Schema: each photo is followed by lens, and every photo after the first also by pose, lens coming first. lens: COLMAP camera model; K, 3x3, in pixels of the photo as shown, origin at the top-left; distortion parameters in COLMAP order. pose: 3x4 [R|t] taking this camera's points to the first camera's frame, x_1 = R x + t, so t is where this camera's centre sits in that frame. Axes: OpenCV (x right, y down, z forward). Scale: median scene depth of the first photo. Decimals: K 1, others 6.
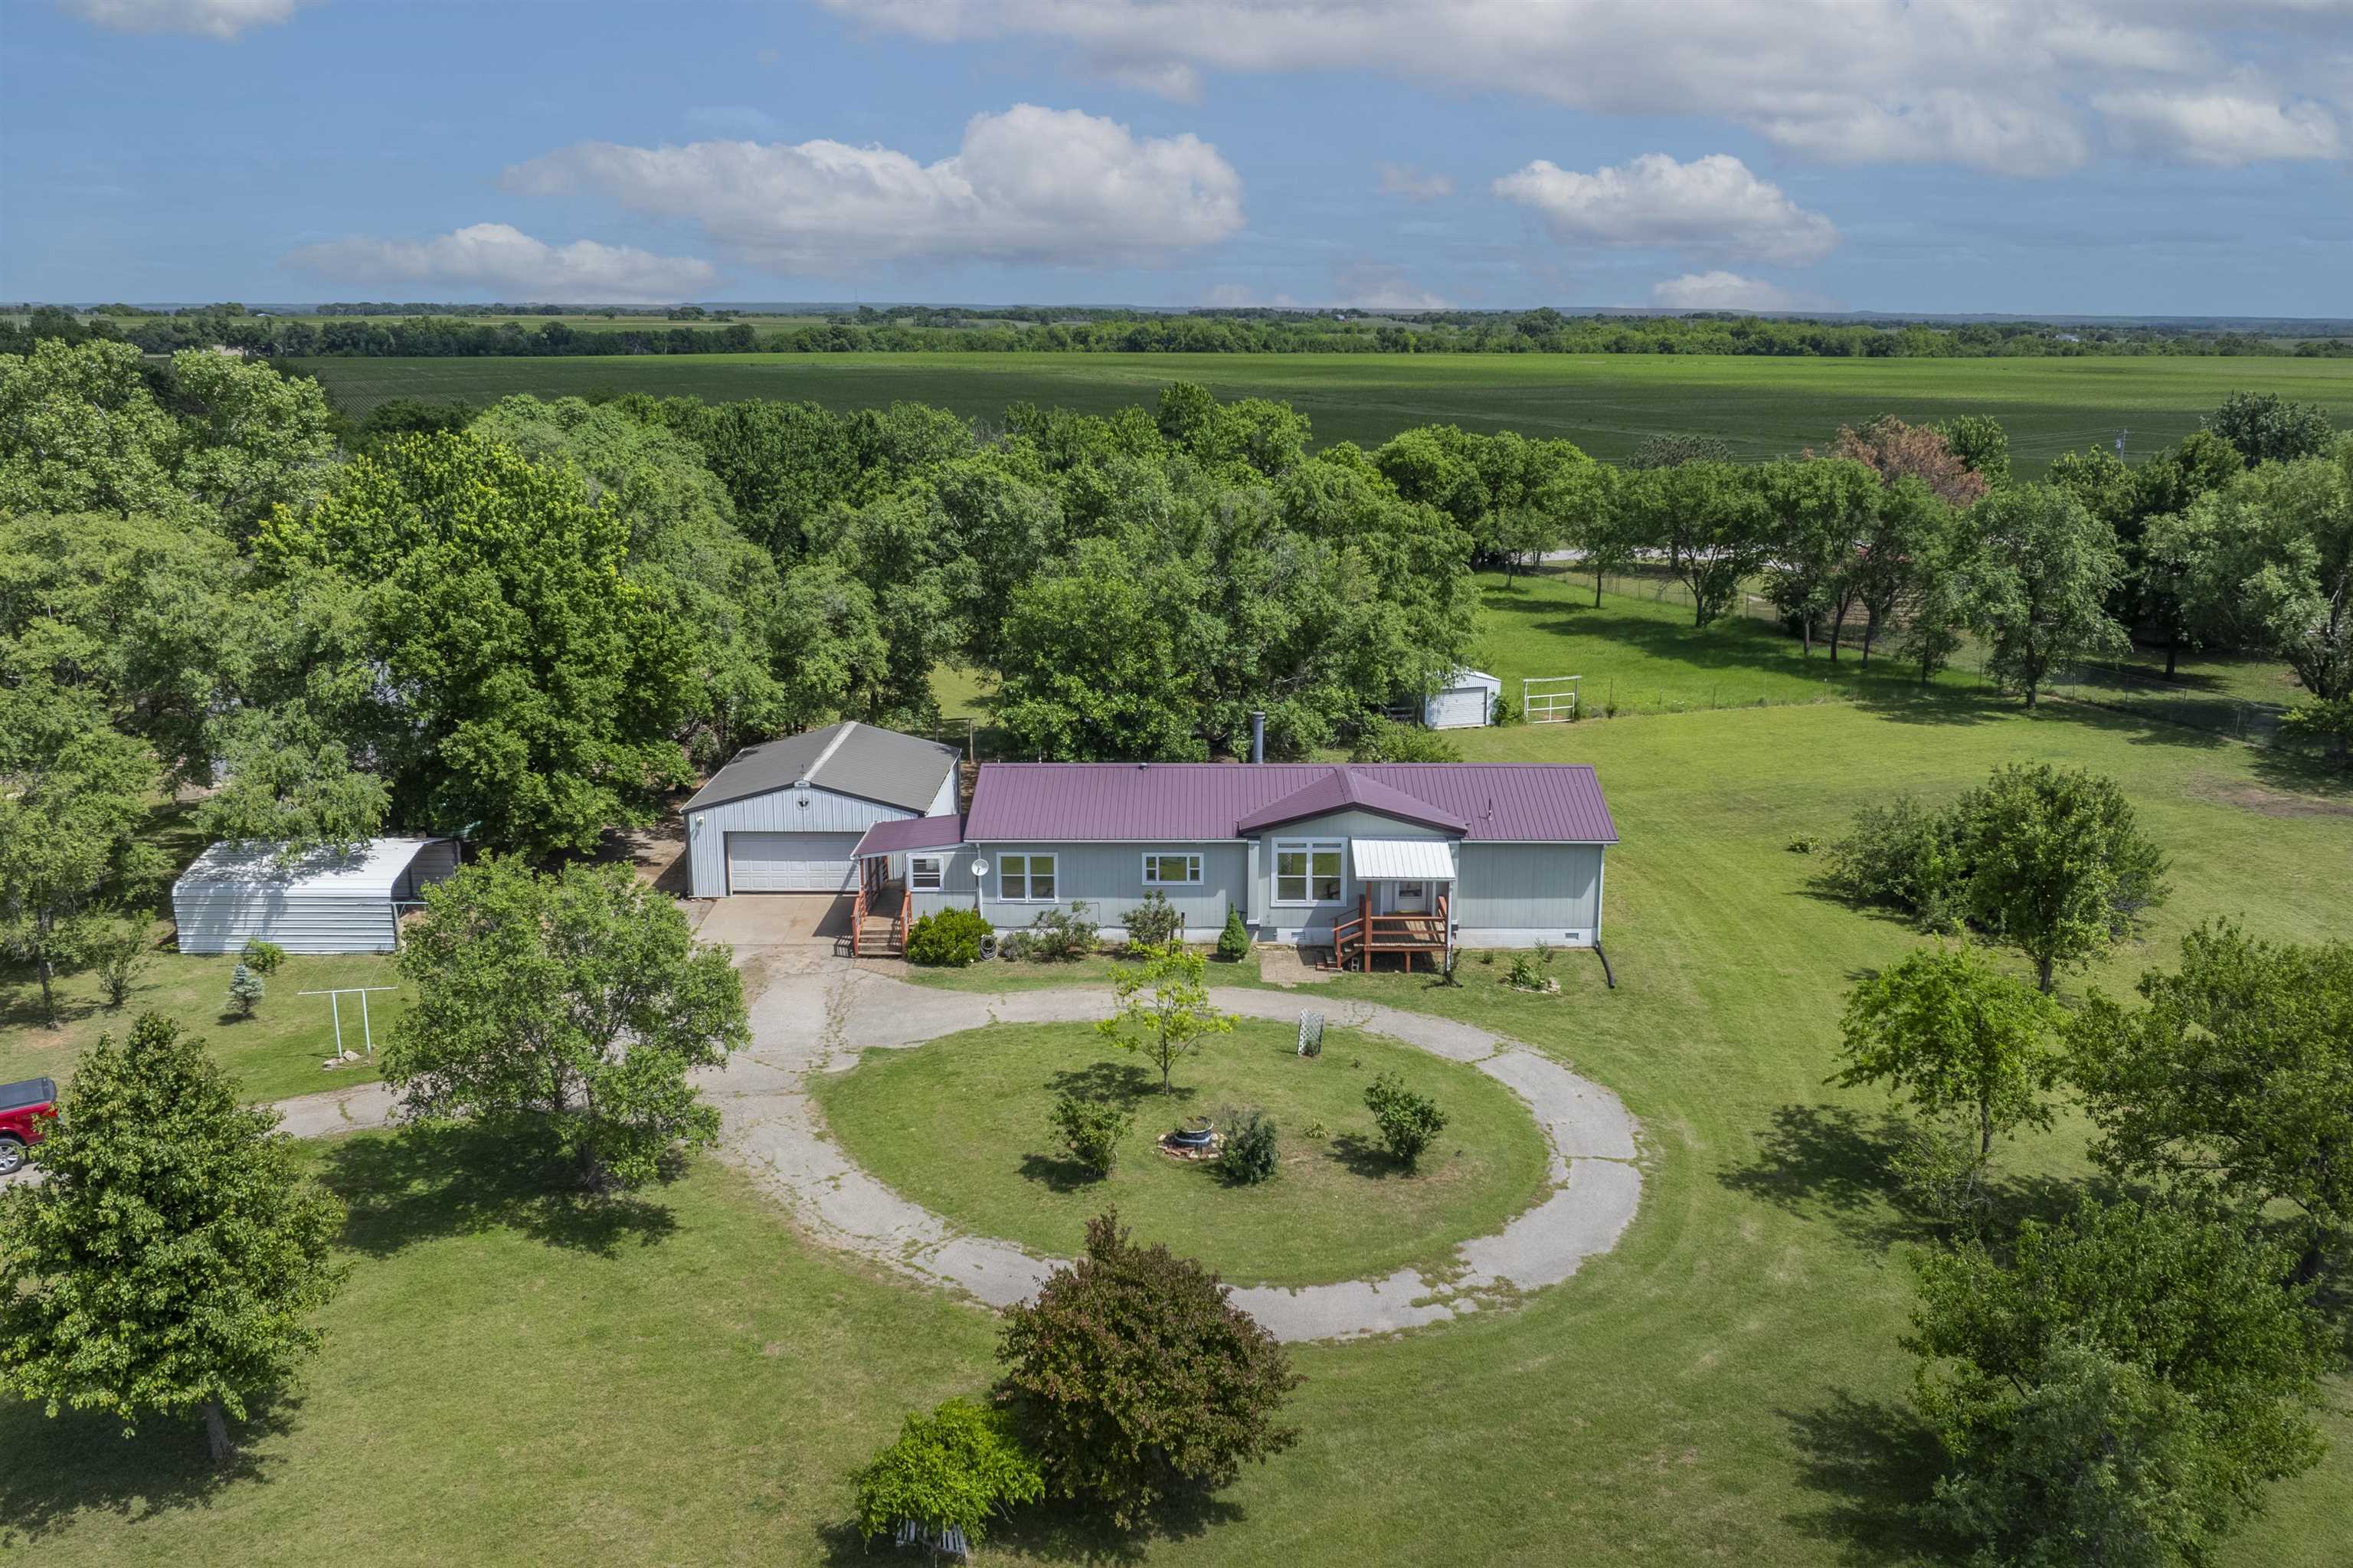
lens RADIAL K [[2023.5, 0, 1237.2], [0, 2023.5, 788.6], [0, 0, 1]] dist [-0.015615, -0.011998]
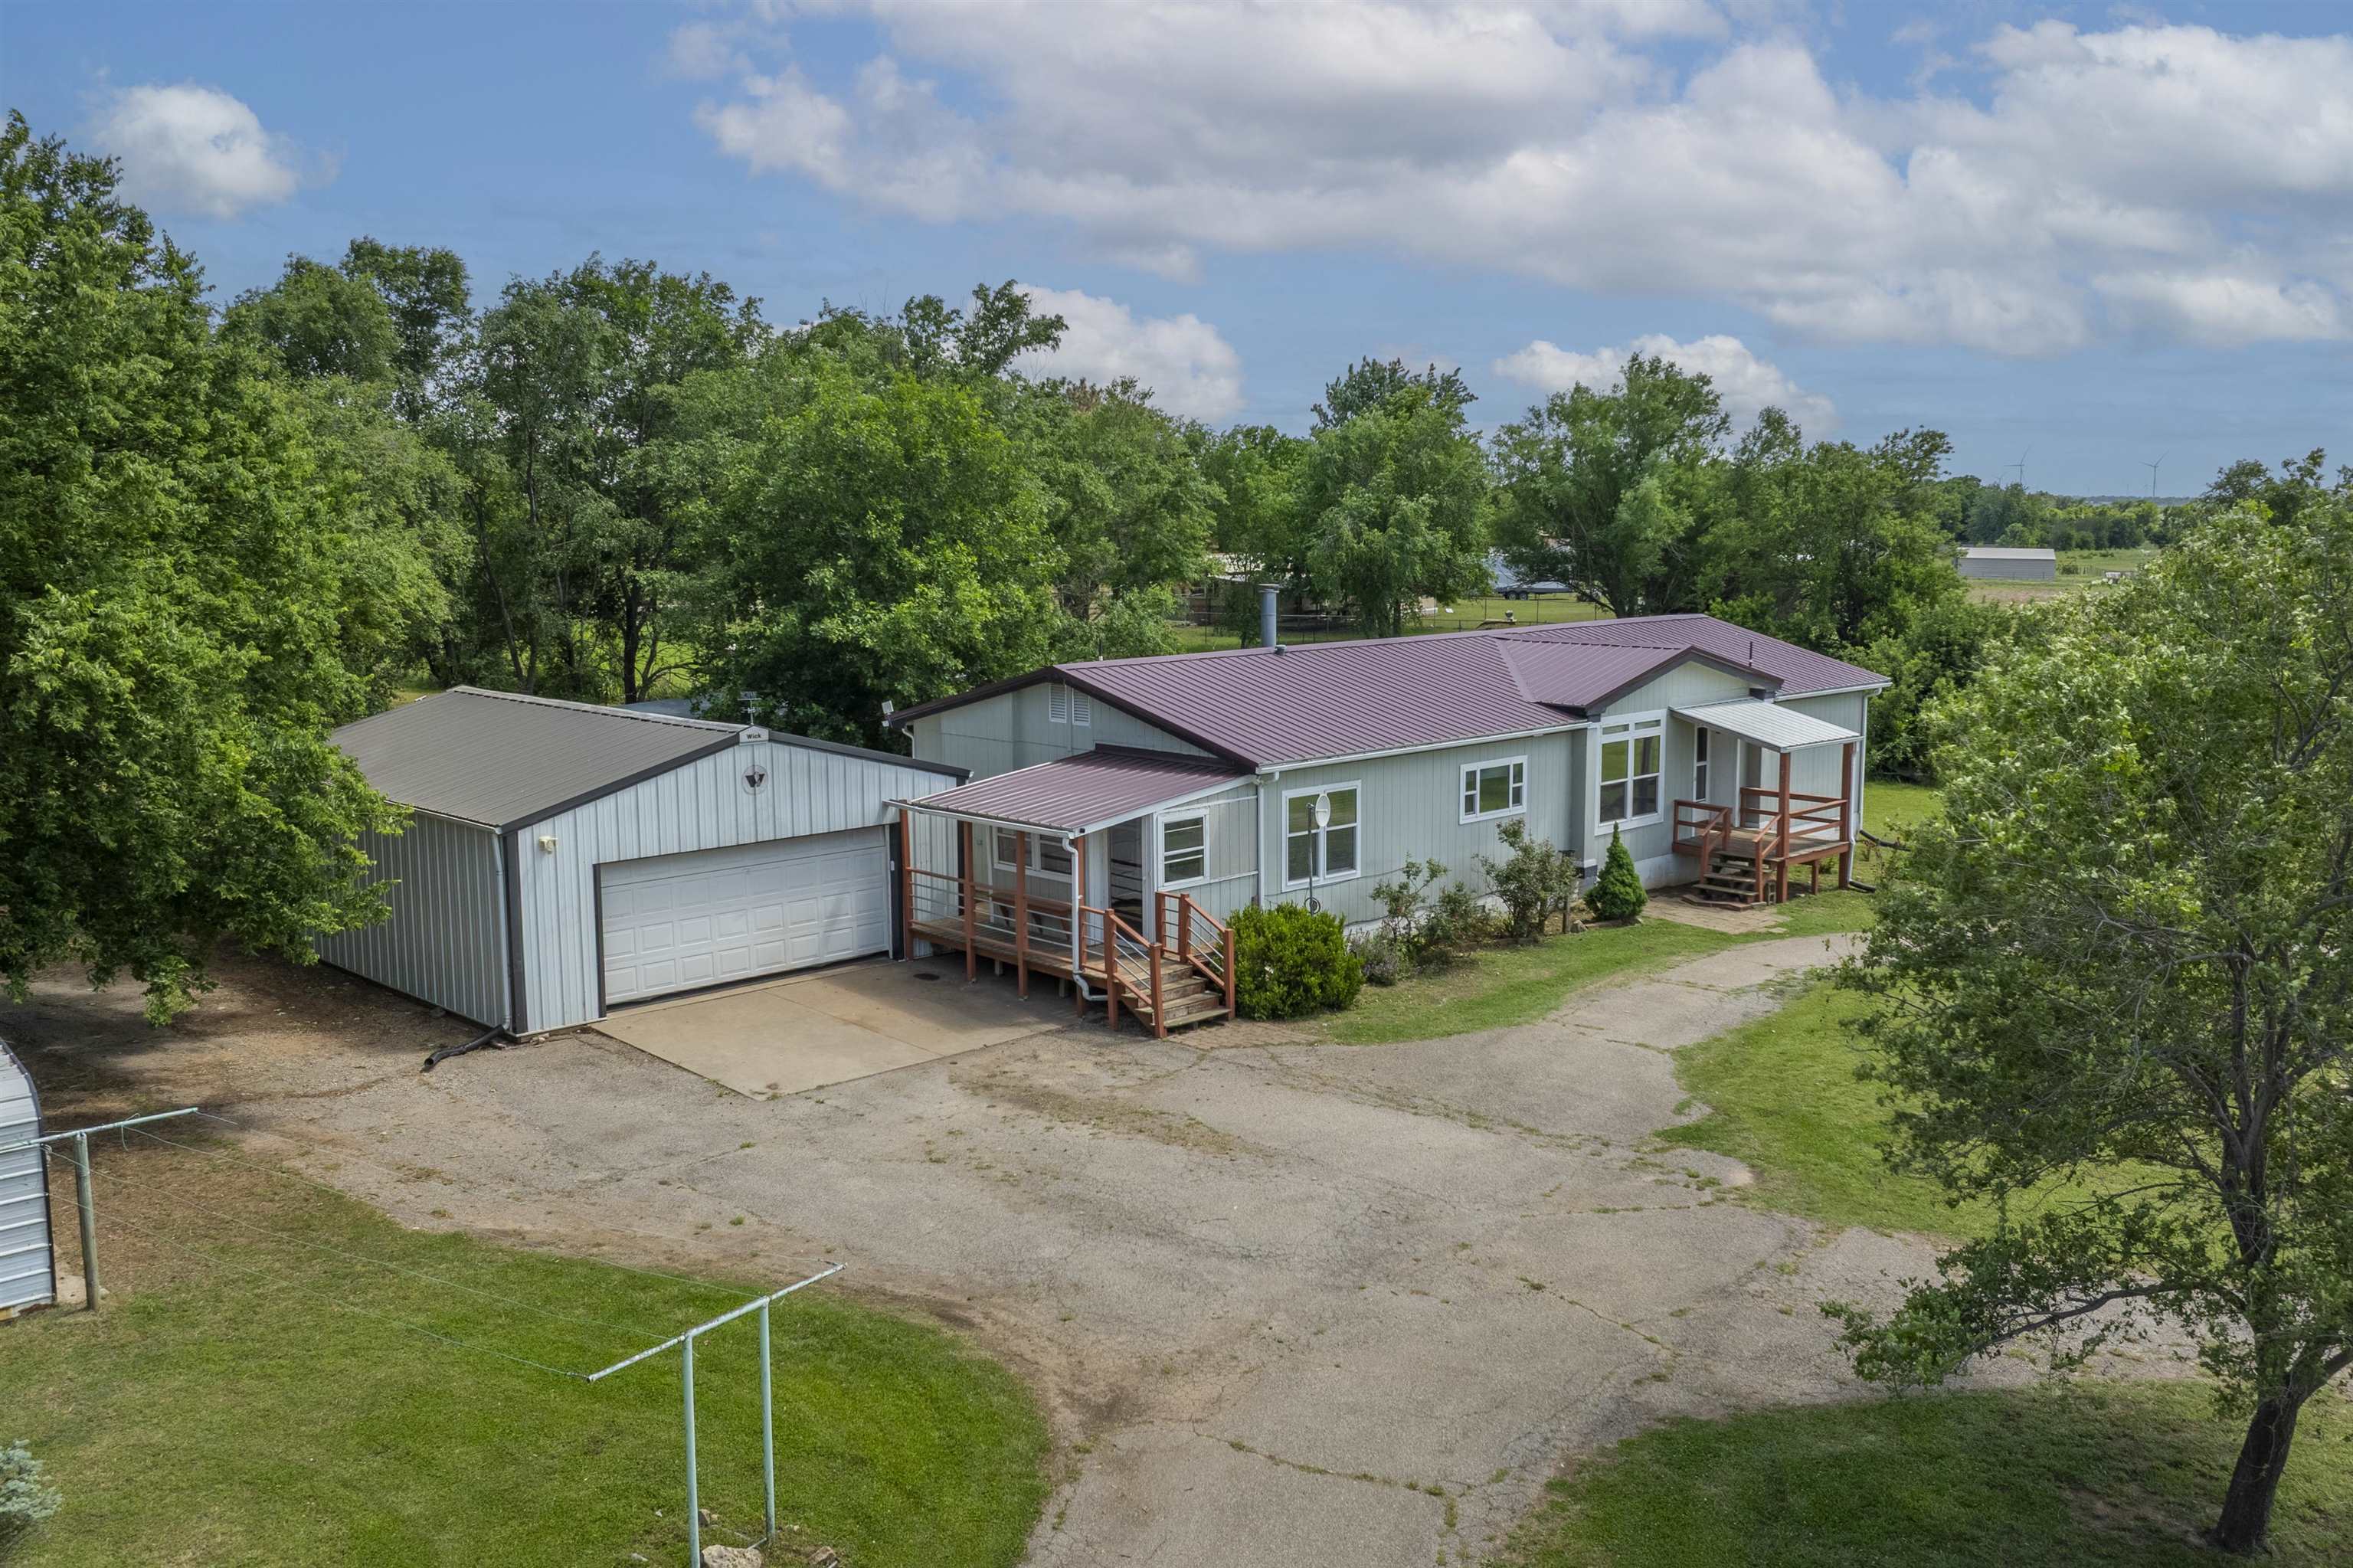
lens RADIAL K [[2023.5, 0, 1237.2], [0, 2023.5, 788.6], [0, 0, 1]] dist [-0.015615, -0.011998]
pose [[0.712263, -0.103400, 0.694255, -0.486461], [0.175723, 0.983861, -0.033748, 0.047079], [-0.679560, 0.146034, 0.718938, 0.655900]]
